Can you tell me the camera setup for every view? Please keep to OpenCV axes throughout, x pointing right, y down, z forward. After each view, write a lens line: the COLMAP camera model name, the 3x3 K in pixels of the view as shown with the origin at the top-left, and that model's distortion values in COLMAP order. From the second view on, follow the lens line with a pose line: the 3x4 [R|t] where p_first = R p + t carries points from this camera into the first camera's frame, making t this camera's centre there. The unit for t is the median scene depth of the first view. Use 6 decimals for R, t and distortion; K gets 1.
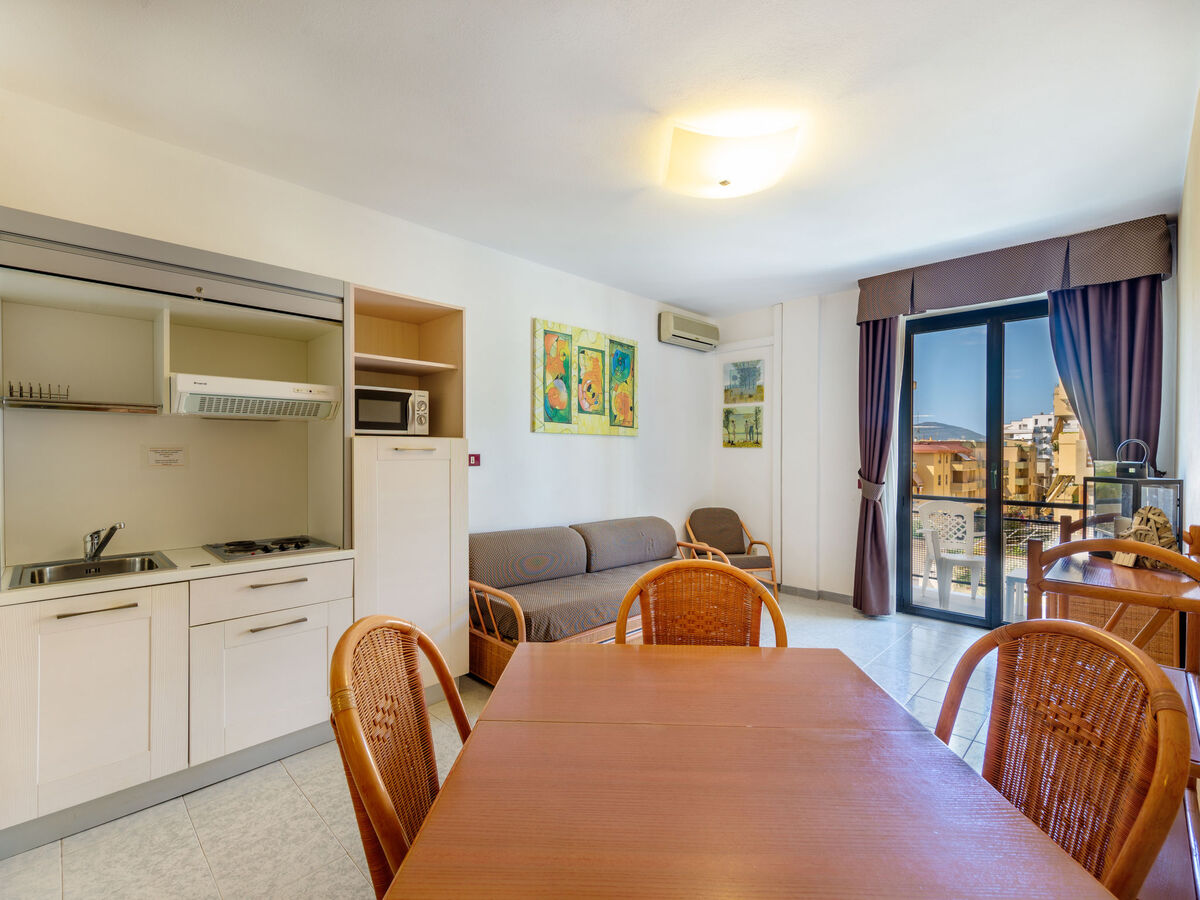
lens RADIAL K [[502.4, 0, 600.0], [0, 502.4, 450.0], [0, 0, 1]] dist [-0.001157, -0.000193]
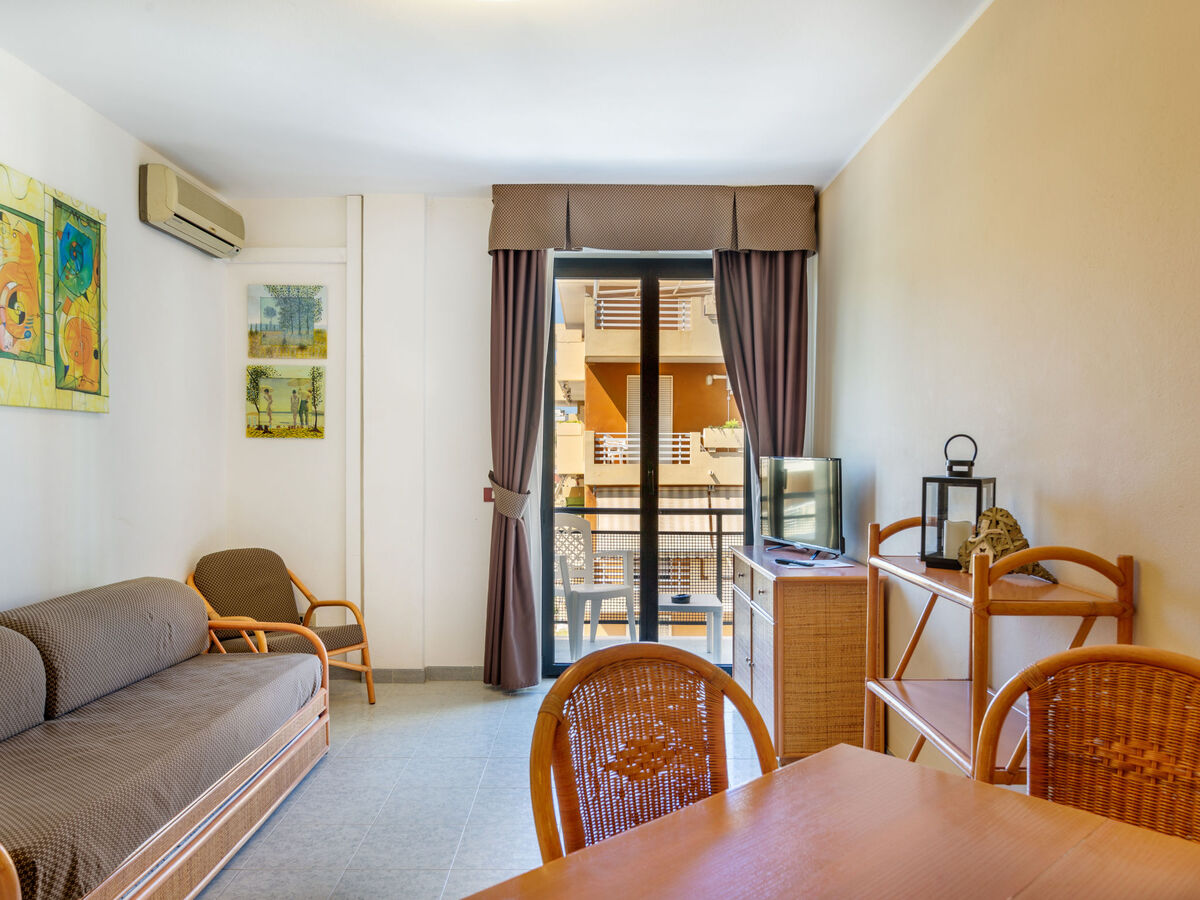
lens RADIAL K [[836.0, 0, 600.0], [0, 836.0, 450.0], [0, 0, 1]] dist [0.000468, -0.003946]
pose [[0.731585, -0.002067, 0.681747, -0.130050], [-0.004330, 0.999961, 0.007679, -0.000242], [-0.681737, -0.008570, 0.731547, 0.103776]]
